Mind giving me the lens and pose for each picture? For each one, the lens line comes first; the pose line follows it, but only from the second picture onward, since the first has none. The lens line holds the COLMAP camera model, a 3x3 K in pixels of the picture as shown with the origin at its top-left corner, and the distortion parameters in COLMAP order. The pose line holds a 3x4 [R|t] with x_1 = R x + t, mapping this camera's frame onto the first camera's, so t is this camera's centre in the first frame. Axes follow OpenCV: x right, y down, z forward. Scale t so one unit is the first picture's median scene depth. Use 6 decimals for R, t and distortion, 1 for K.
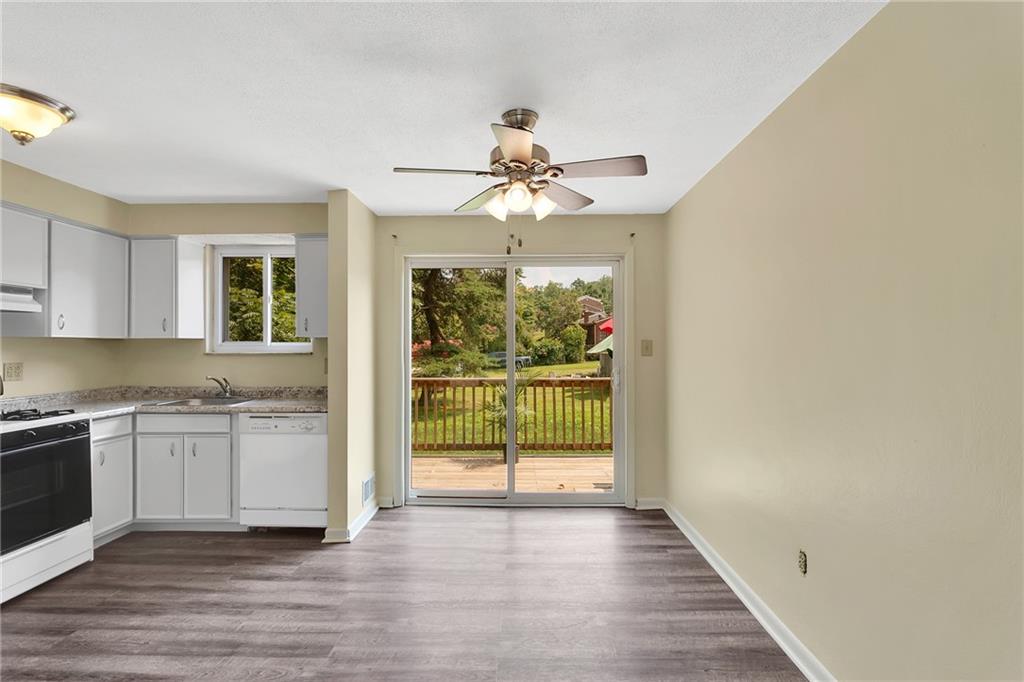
lens RADIAL K [[494.4, 0, 504.0], [0, 494.4, 343.5], [0, 0, 1]] dist [0.002804, -0.000007]
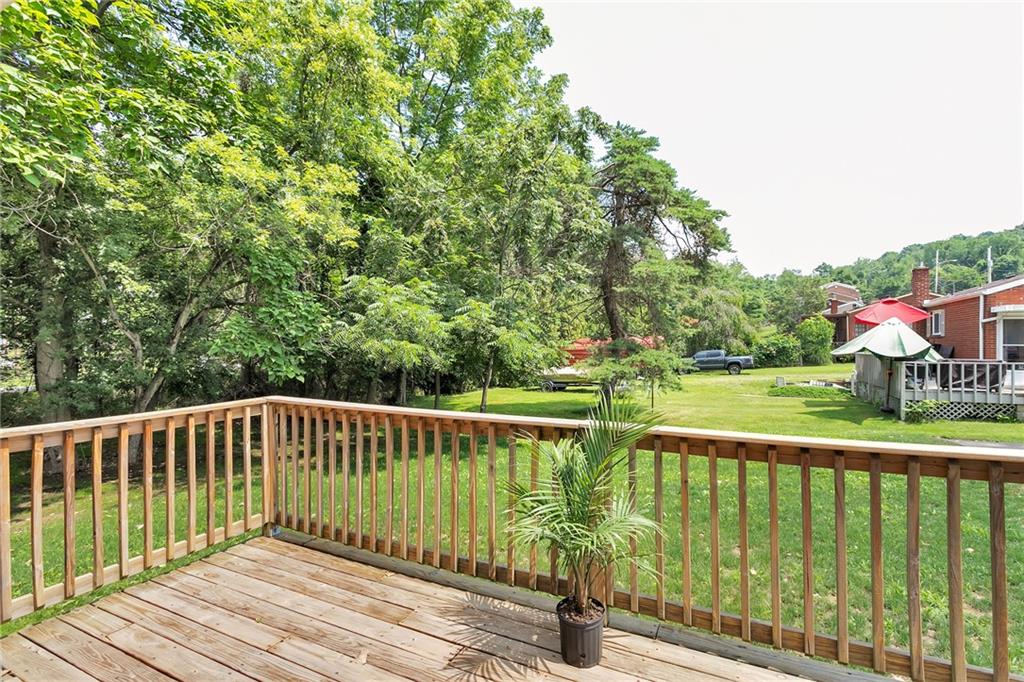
lens RADIAL K [[490.8, 0, 513.5], [0, 490.8, 345.6], [0, 0, 1]] dist [0.003107, 0.000612]
pose [[0.915511, 0.002759, -0.402282, 0.081573], [0.001139, 0.999955, 0.009450, 0.002866], [0.402290, -0.009110, 0.915467, 0.450930]]
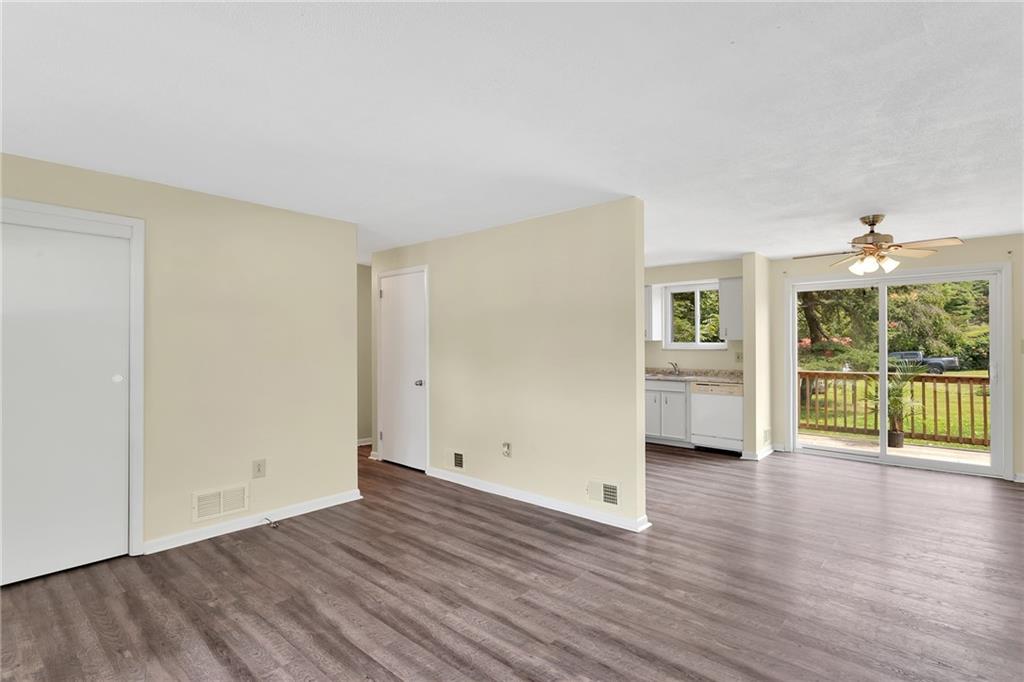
lens RADIAL K [[494.4, 0, 504.0], [0, 494.4, 343.5], [0, 0, 1]] dist [0.002804, -0.000007]
pose [[0.764574, -0.001905, -0.644533, 0.042867], [0.003909, 0.999991, 0.001682, -0.002296], [0.644524, -0.003805, 0.764574, -0.315204]]
